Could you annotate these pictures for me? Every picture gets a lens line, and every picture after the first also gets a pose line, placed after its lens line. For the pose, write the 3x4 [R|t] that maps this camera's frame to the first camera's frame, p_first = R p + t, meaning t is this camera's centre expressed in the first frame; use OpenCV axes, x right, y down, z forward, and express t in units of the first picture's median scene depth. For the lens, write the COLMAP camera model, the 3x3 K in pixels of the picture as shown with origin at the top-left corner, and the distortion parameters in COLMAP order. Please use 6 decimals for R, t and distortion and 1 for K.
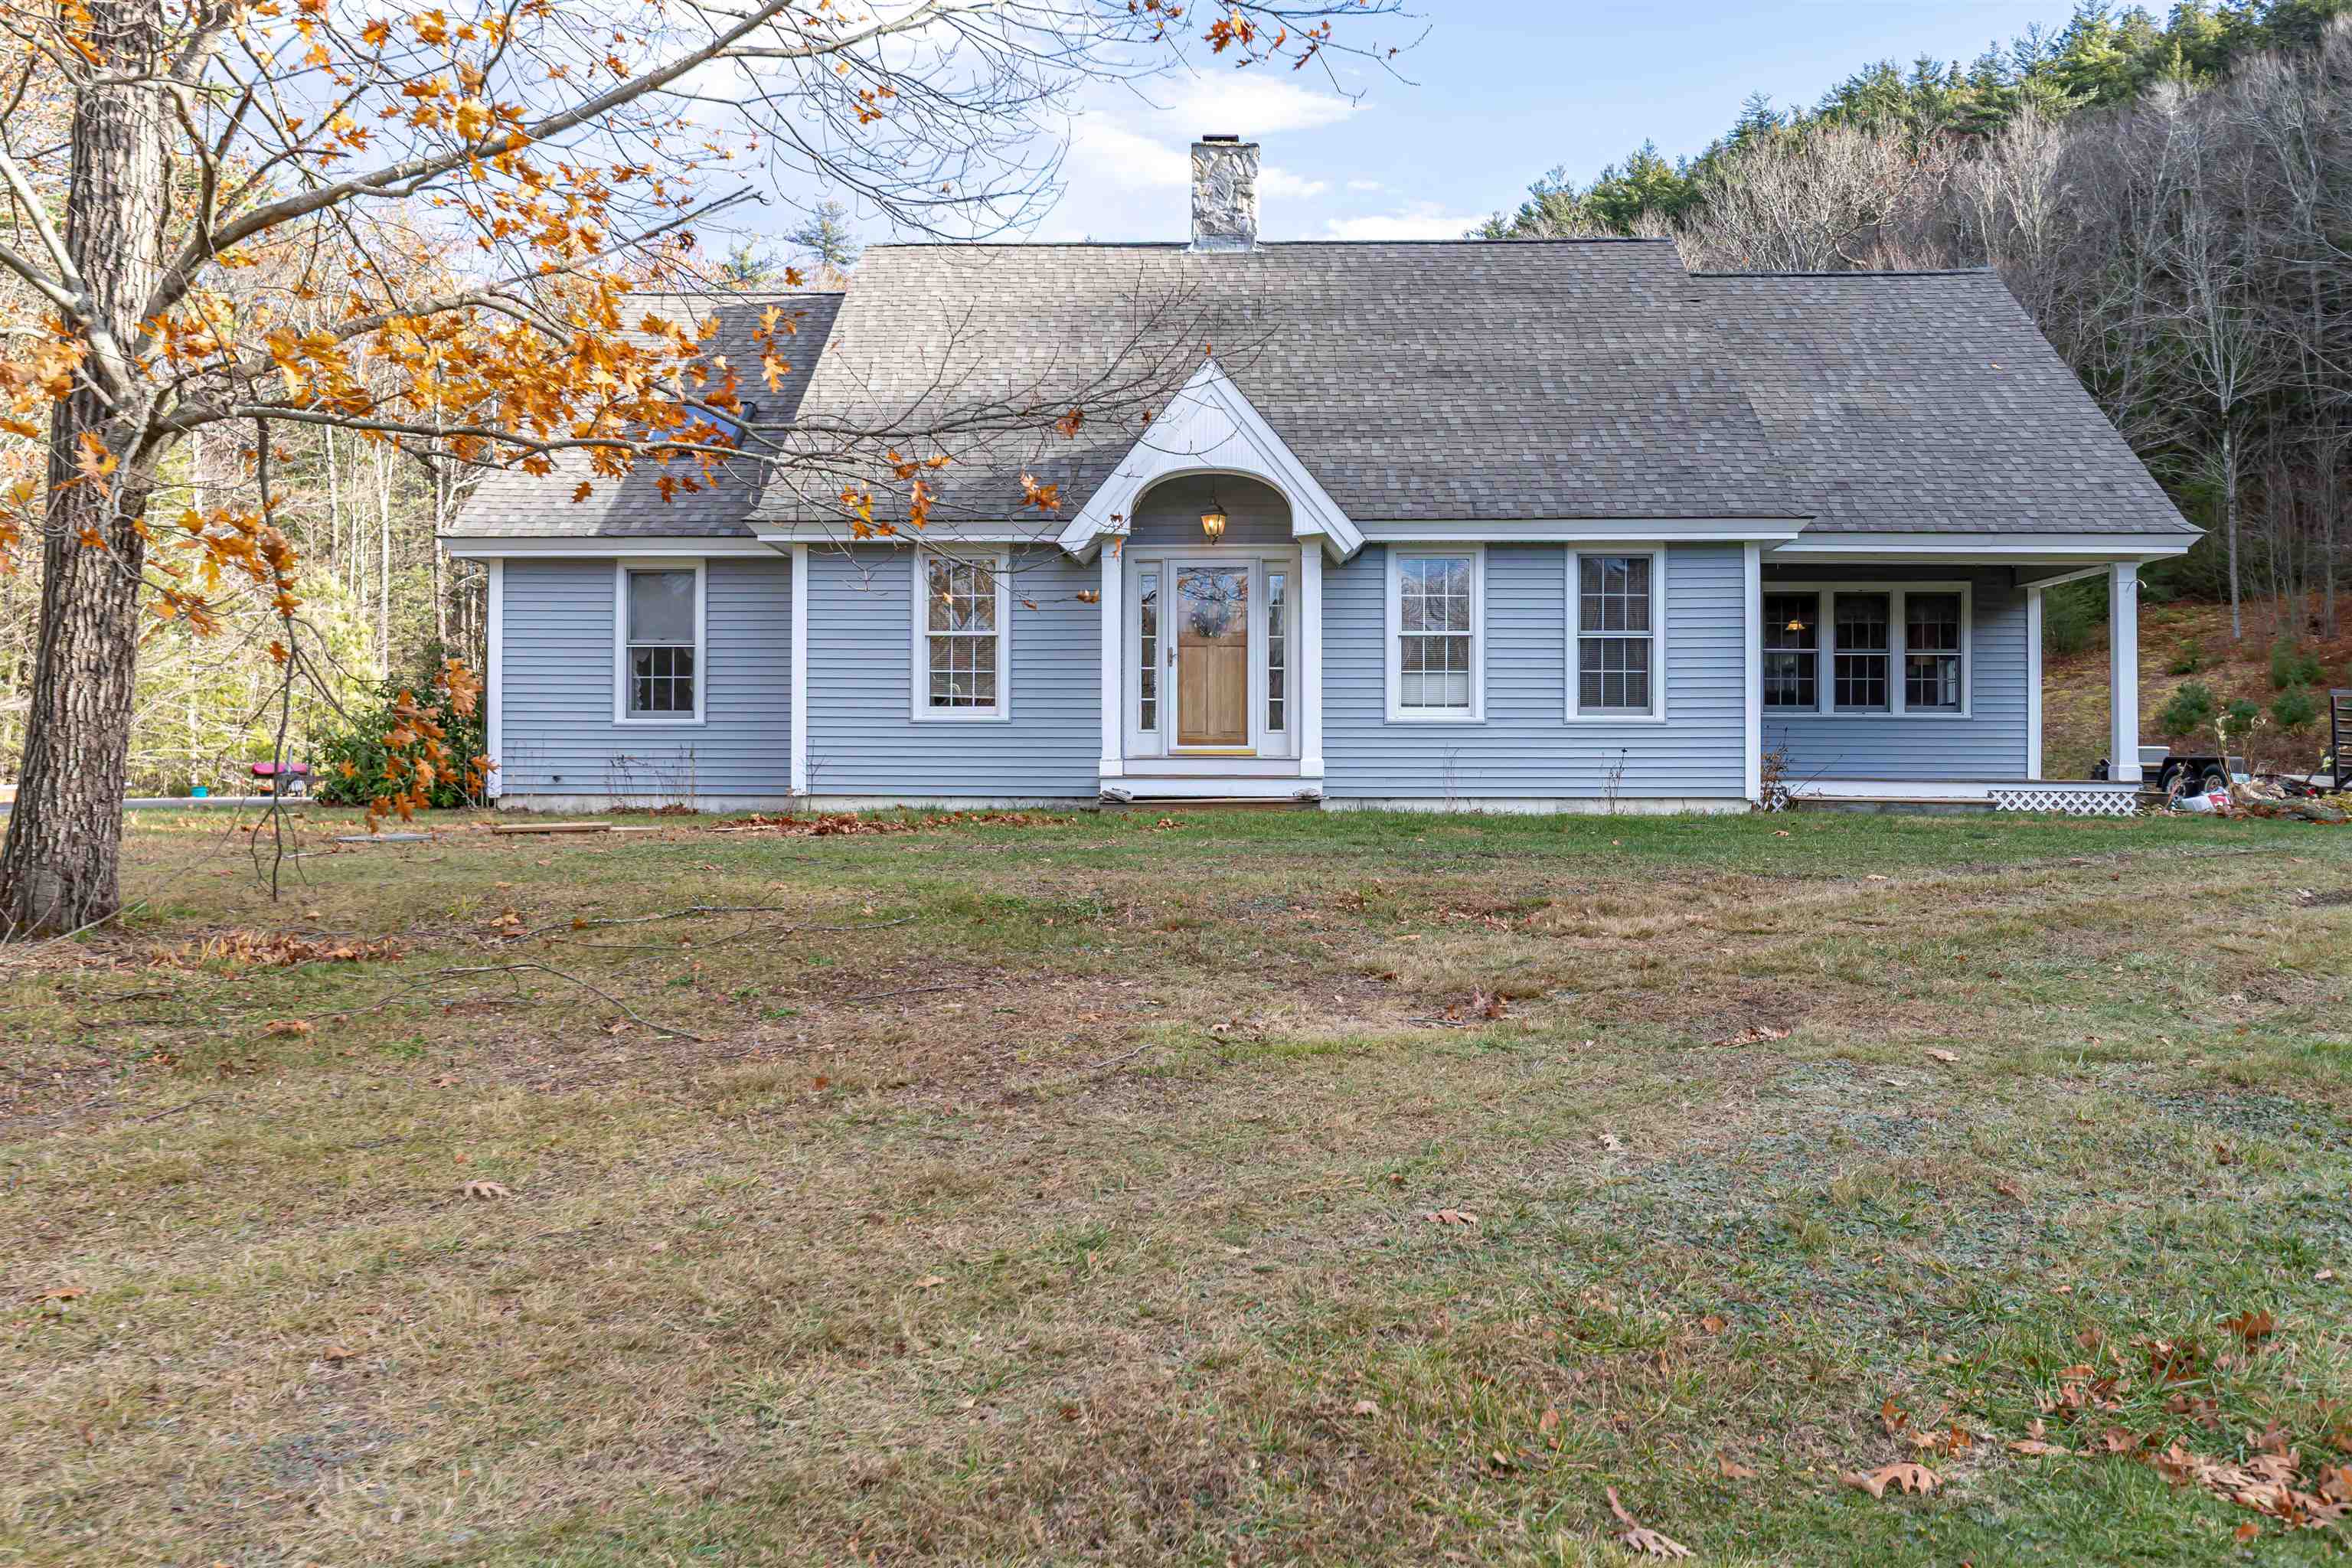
lens RADIAL K [[2024.8, 0, 1176.0], [0, 2024.8, 784.0], [0, 0, 1]] dist [0.003654, 0.000906]
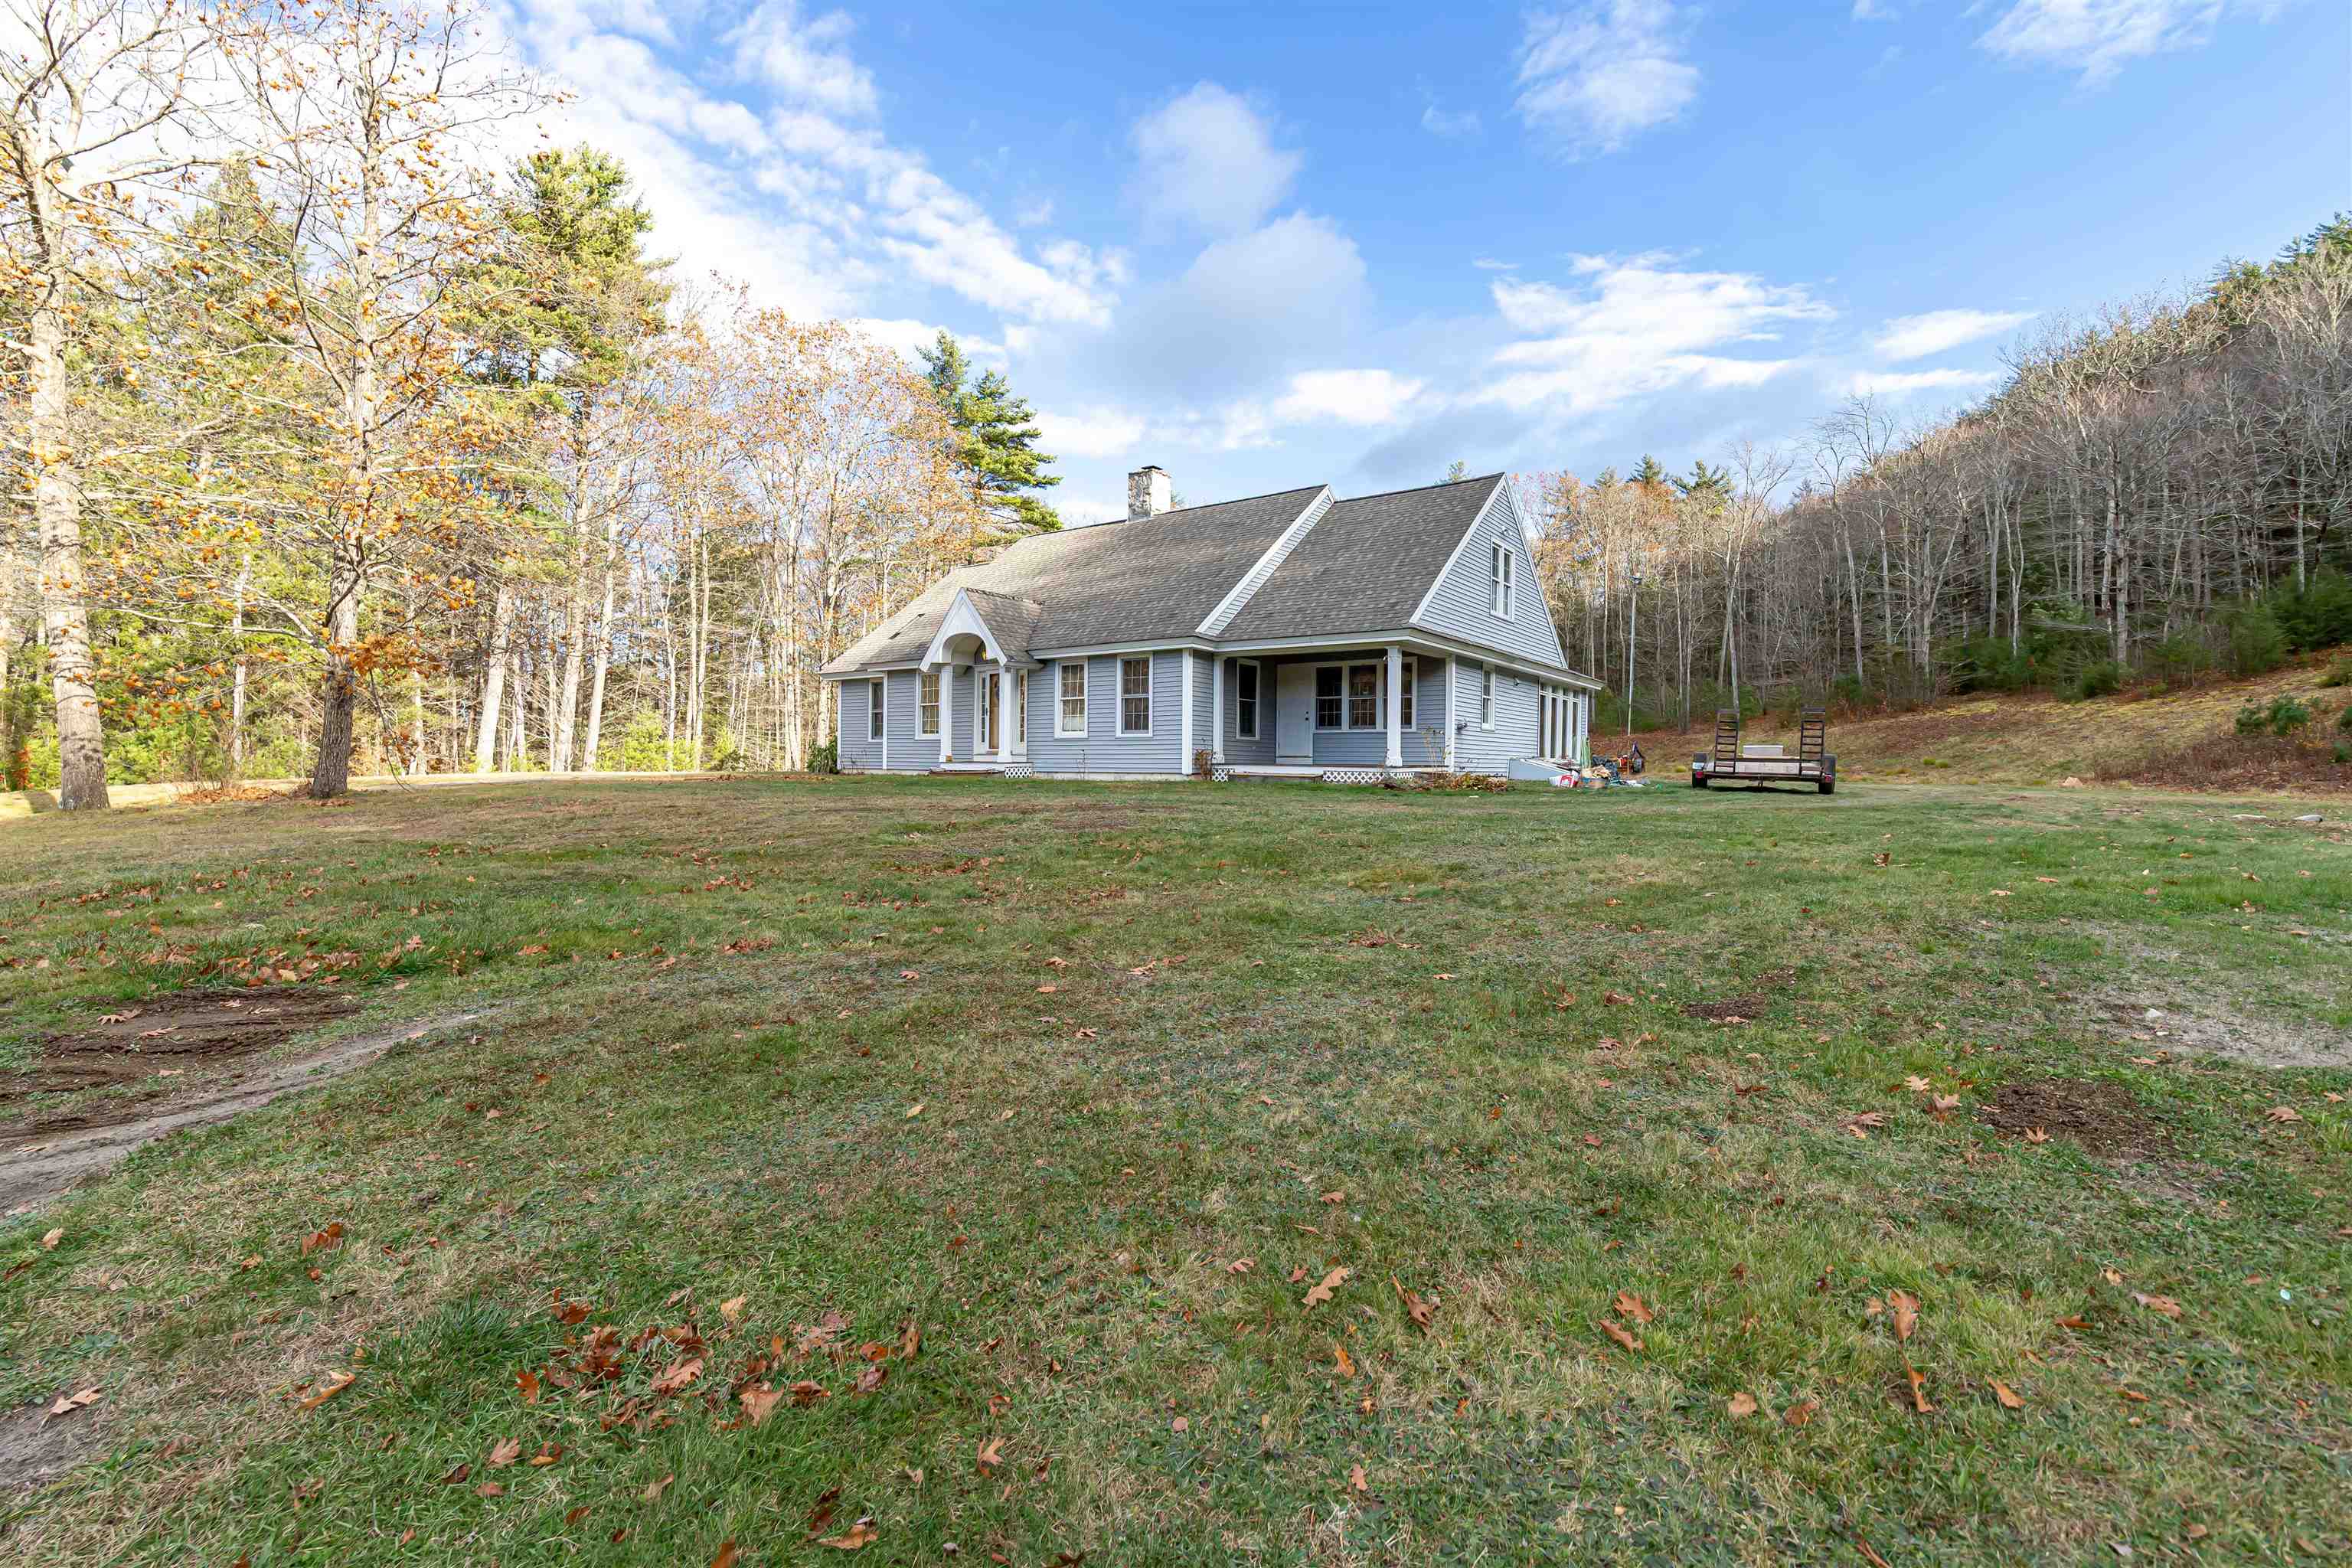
lens RADIAL K [[1021.7, 0, 1144.7], [0, 1021.7, 754.1], [0, 0, 1]] dist [-0.002428, -0.000281]
pose [[0.839795, -0.001452, -0.542902, 0.802933], [-0.002864, 0.999971, -0.007105, -0.005146], [0.542896, 0.007522, 0.839766, 0.101360]]
